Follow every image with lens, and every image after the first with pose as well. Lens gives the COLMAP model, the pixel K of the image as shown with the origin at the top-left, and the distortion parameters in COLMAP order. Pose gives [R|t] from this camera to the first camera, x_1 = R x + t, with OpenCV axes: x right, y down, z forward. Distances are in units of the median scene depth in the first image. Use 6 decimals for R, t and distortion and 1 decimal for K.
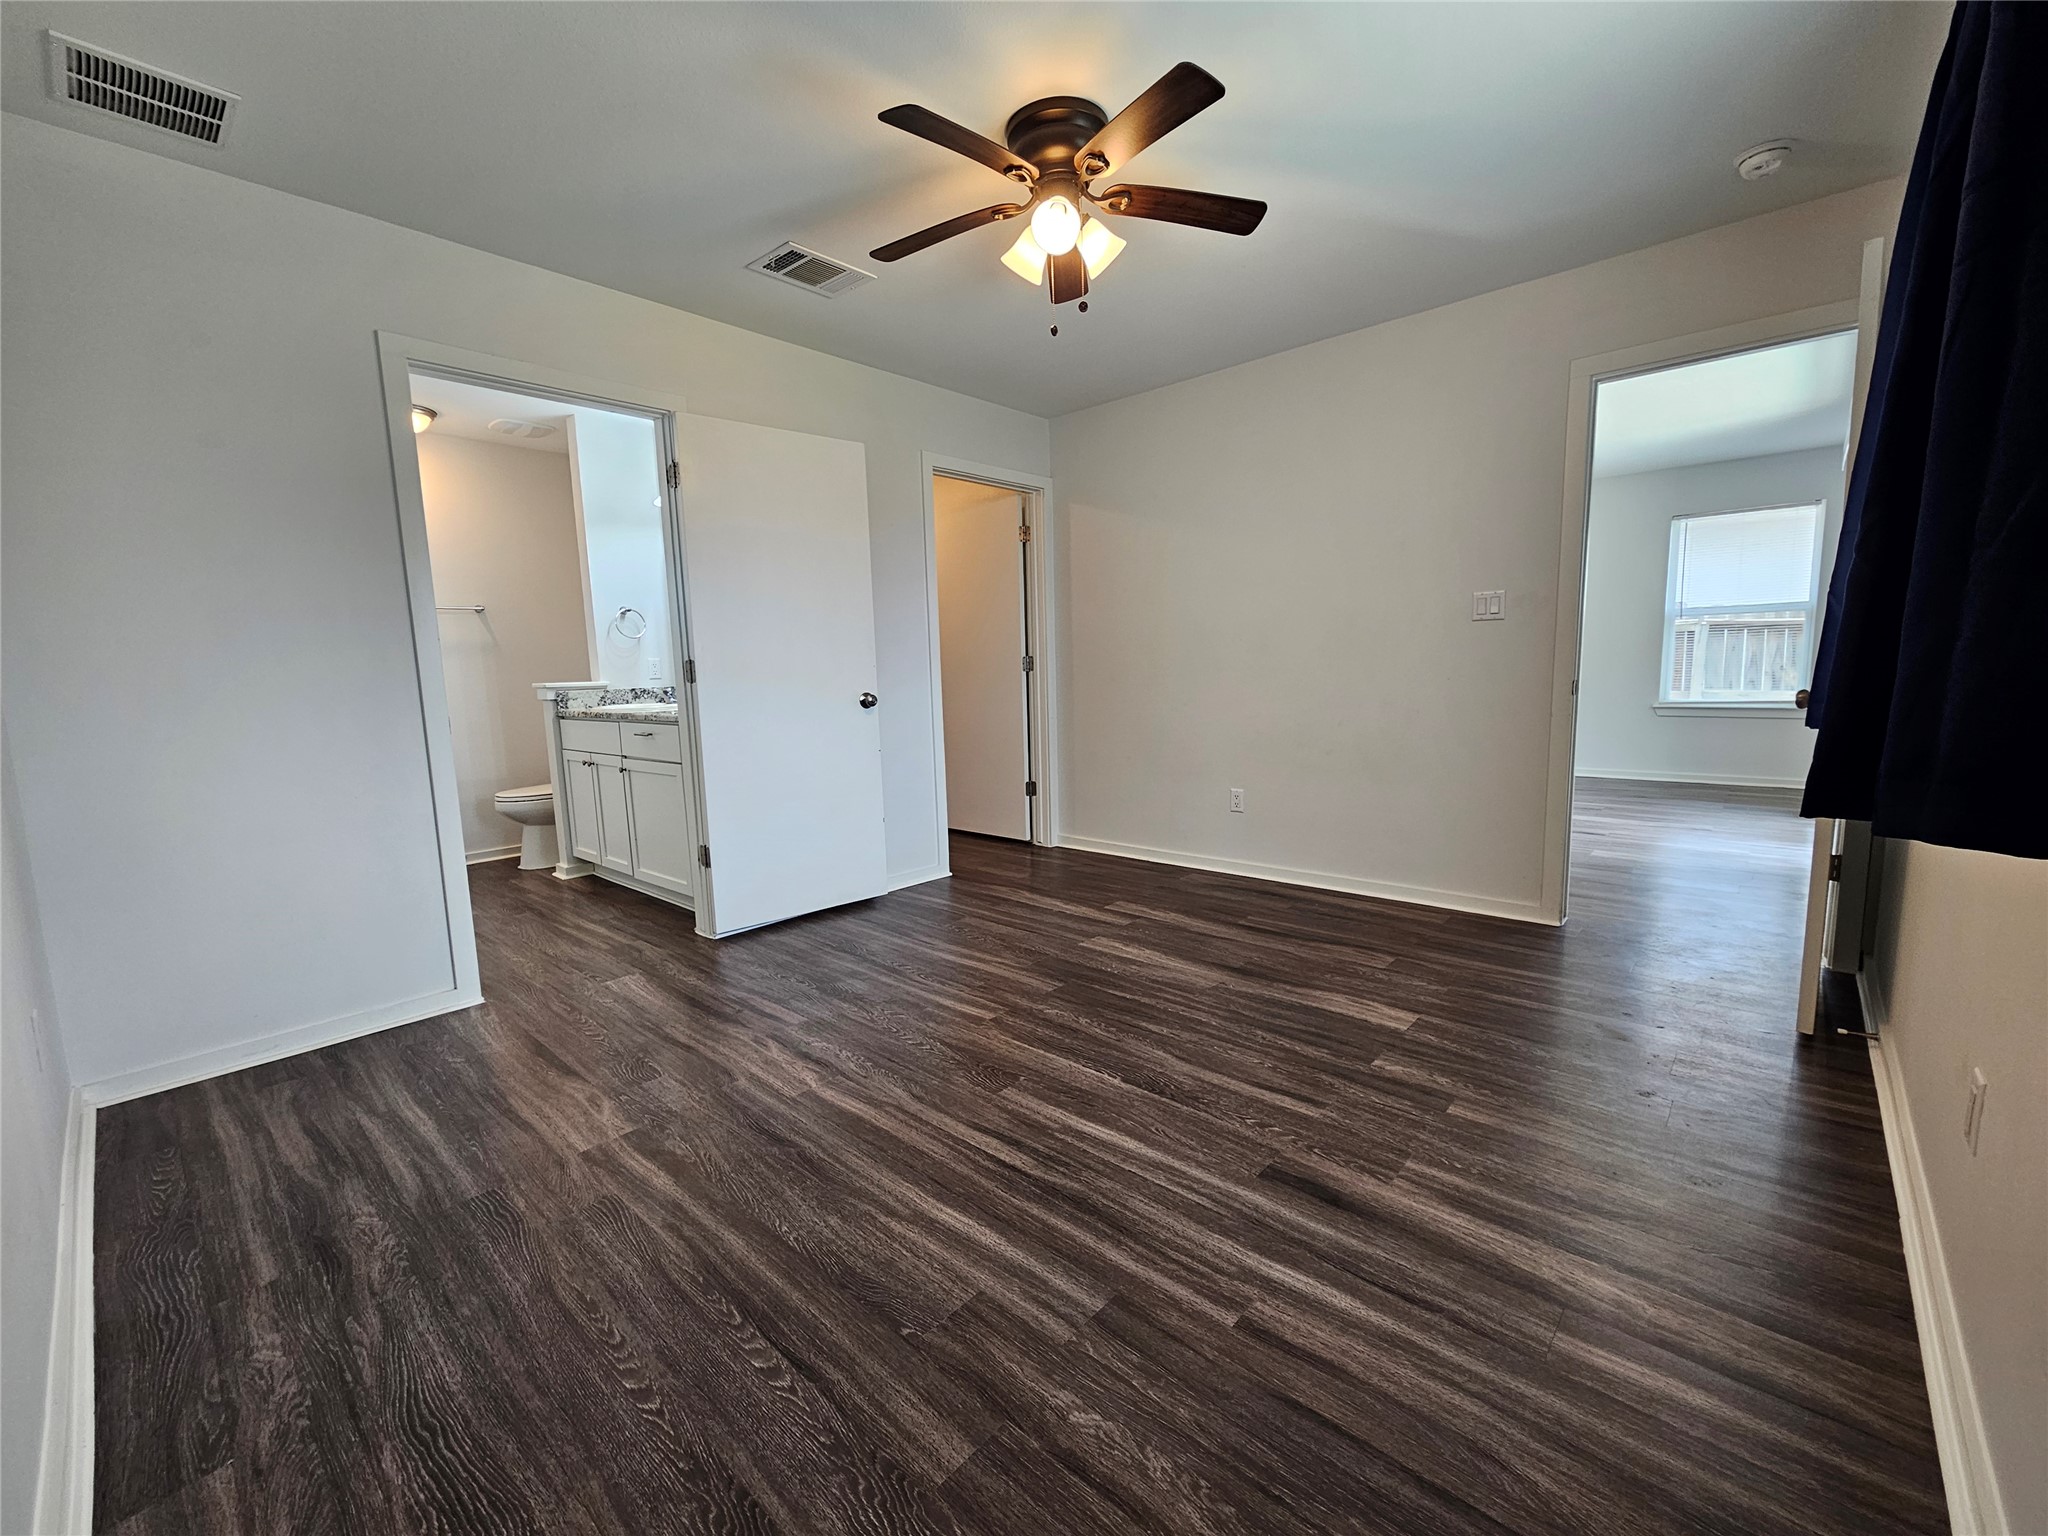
lens RADIAL K [[841.8, 0, 1022.3], [0, 841.8, 773.3], [0, 0, 1]] dist [-0.000957, 0.000997]
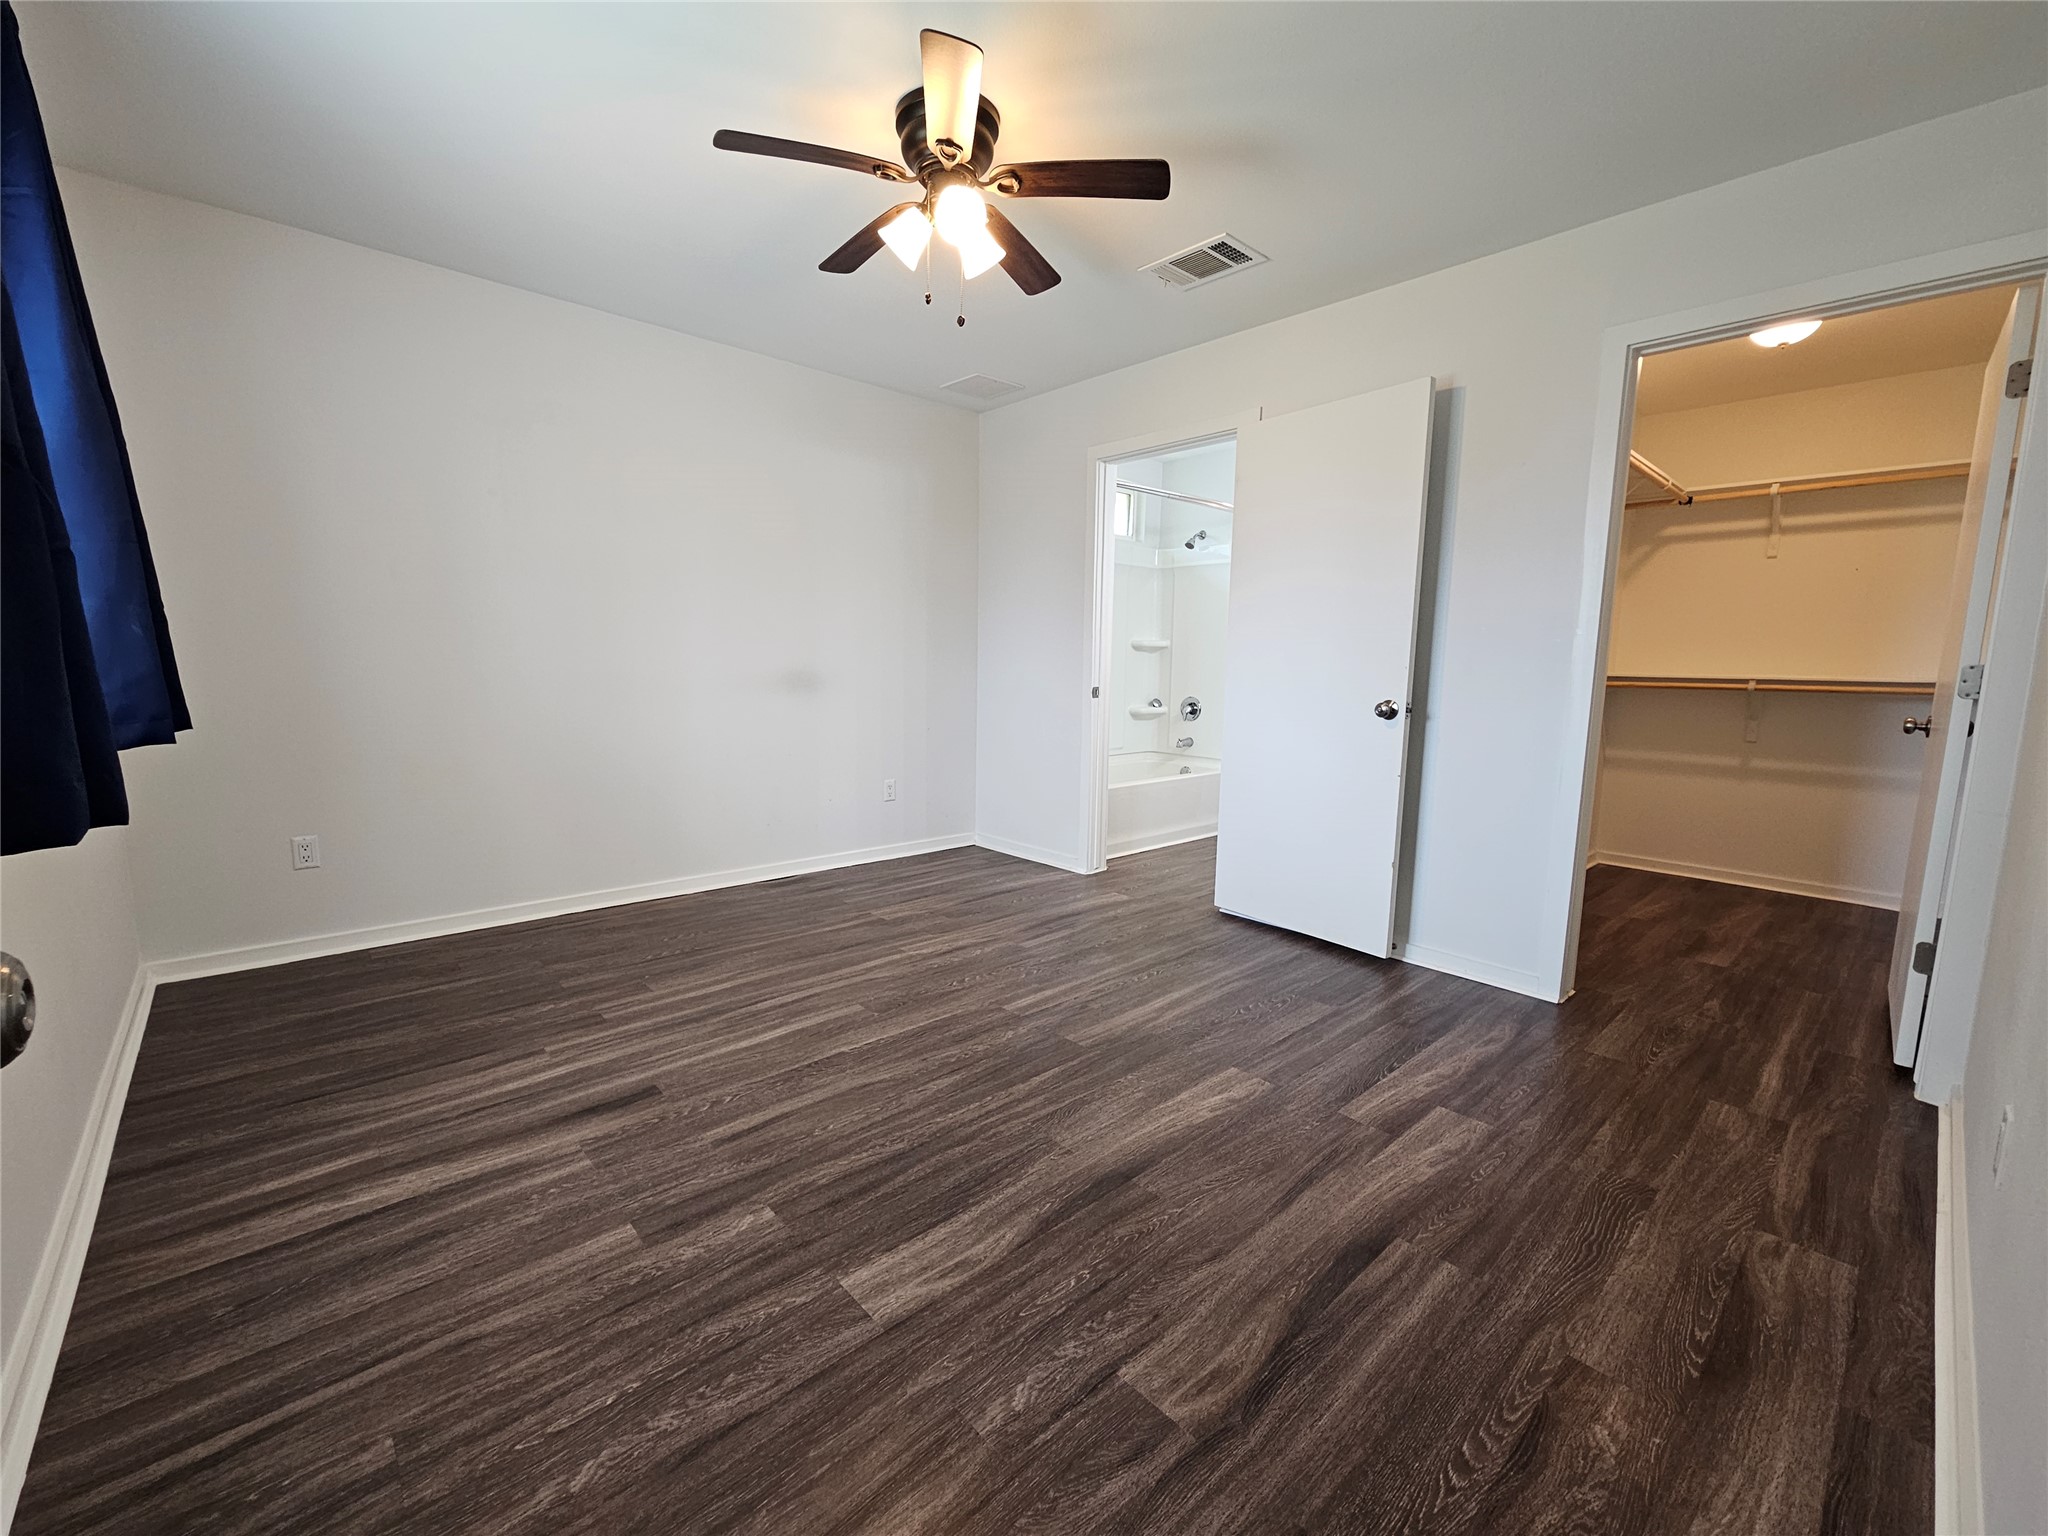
lens RADIAL K [[841.8, 0, 1025.7], [0, 841.8, 767.5], [0, 0, 1]] dist [-0.000957, 0.000997]
pose [[-0.088292, 0.151283, -0.984540, 0.993950], [-0.144134, 0.976057, 0.162905, -0.178235], [0.985612, 0.156288, -0.064373, 1.122960]]
